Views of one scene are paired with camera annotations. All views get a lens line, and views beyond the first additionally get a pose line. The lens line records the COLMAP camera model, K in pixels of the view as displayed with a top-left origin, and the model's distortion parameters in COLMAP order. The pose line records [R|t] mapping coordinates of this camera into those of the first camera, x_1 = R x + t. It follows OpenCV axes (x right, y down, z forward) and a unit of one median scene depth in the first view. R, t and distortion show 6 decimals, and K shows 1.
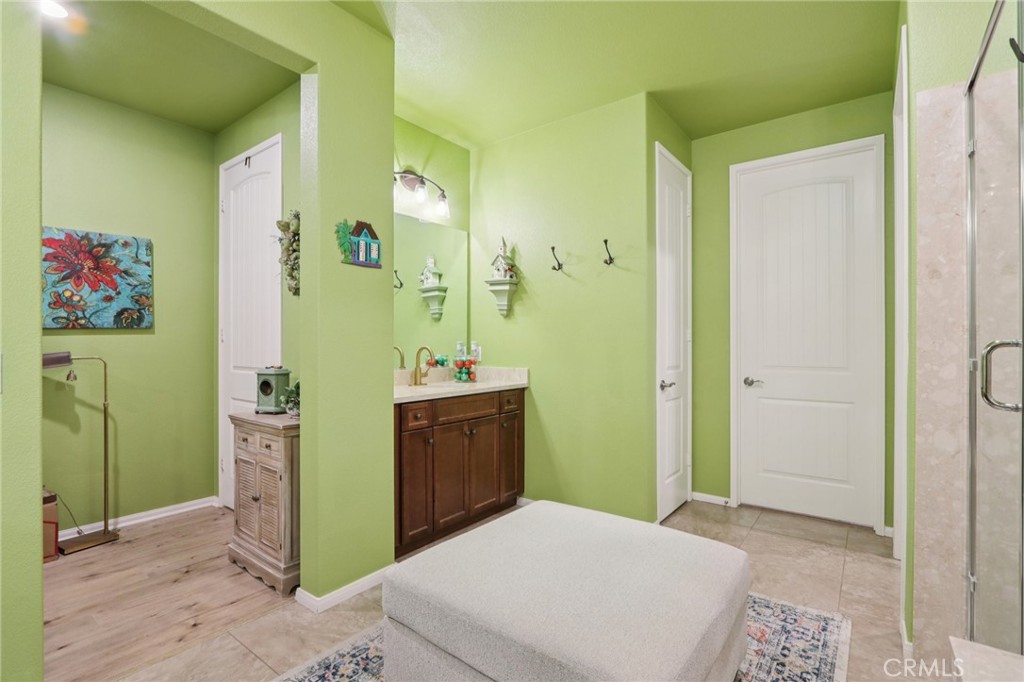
lens RADIAL K [[476.6, 0, 511.5], [0, 476.6, 341.6], [0, 0, 1]] dist [-0.016268, 0.001168]
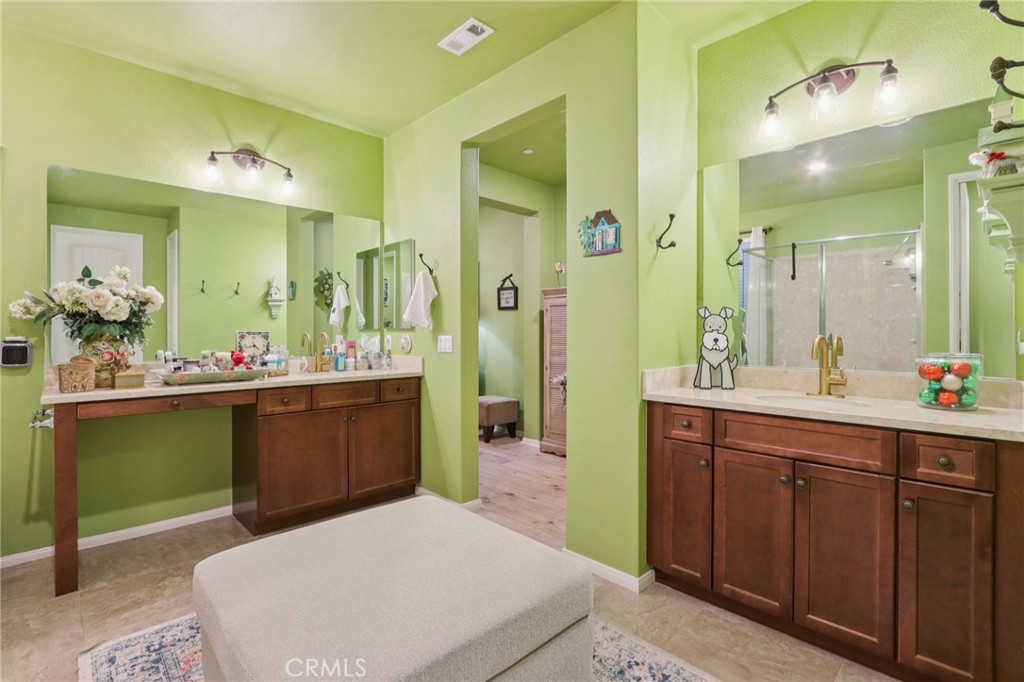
lens RADIAL K [[476.6, 0, 534.6], [0, 476.6, 329.6], [0, 0, 1]] dist [-0.016268, 0.001168]
pose [[-0.118678, -0.004933, -0.992921, 0.998049], [0.002996, 0.999981, -0.005326, 0.006772], [0.992928, -0.003607, -0.118661, 1.378594]]
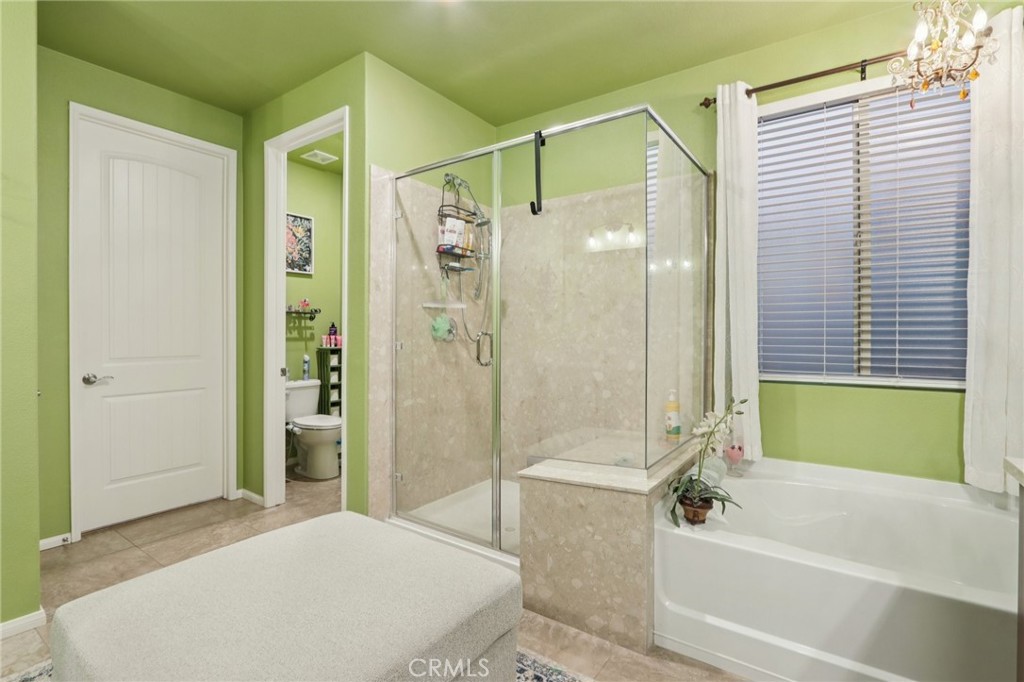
lens RADIAL K [[476.6, 0, 511.5], [0, 476.6, 335.0], [0, 0, 1]] dist [-0.016268, 0.001168]
pose [[-0.039325, -0.005291, 0.999212, -0.332853], [-0.005752, 0.999971, 0.005069, 0.000232], [-0.999210, -0.005548, -0.039355, 0.312180]]
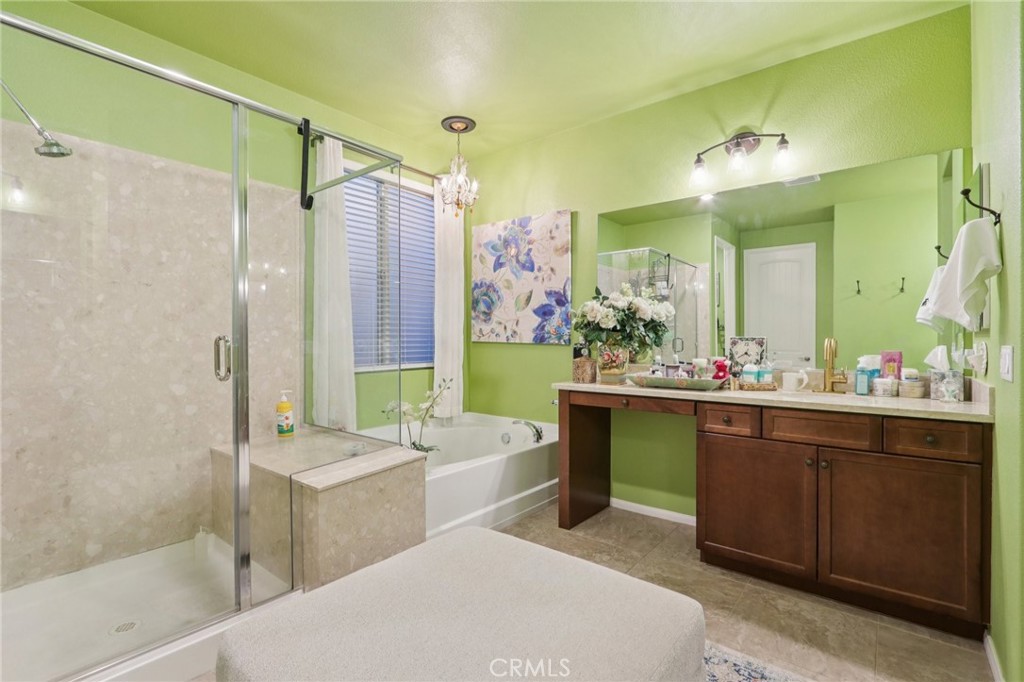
lens RADIAL K [[476.6, 0, 510.1], [0, 476.6, 340.5], [0, 0, 1]] dist [-0.016268, 0.001168]
pose [[-0.999639, -0.000466, 0.026880, 0.537506], [-0.000376, 0.999994, 0.003350, 0.007170], [-0.026881, 0.003338, -0.999633, 1.549185]]
